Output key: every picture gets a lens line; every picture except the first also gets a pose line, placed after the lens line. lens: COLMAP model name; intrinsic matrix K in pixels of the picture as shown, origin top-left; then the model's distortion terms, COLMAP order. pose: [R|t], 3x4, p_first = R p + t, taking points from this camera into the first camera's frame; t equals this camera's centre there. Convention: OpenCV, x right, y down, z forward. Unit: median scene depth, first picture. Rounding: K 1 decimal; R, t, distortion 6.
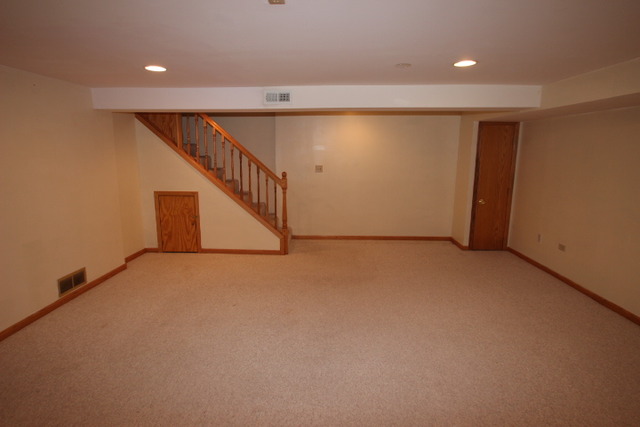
lens RADIAL K [[334.5, 0, 320.1], [0, 334.5, 209.7], [0, 0, 1]] dist [-0.010249, 0.001113]
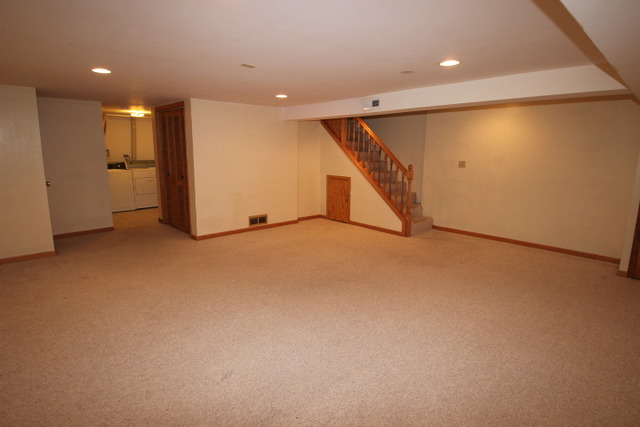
lens RADIAL K [[334.5, 0, 318.2], [0, 334.5, 214.4], [0, 0, 1]] dist [-0.010249, 0.001113]
pose [[0.707304, 0.138081, -0.693293, 0.481019], [-0.121774, 0.989876, 0.072915, 0.011295], [0.696342, 0.032852, 0.716958, -0.035513]]
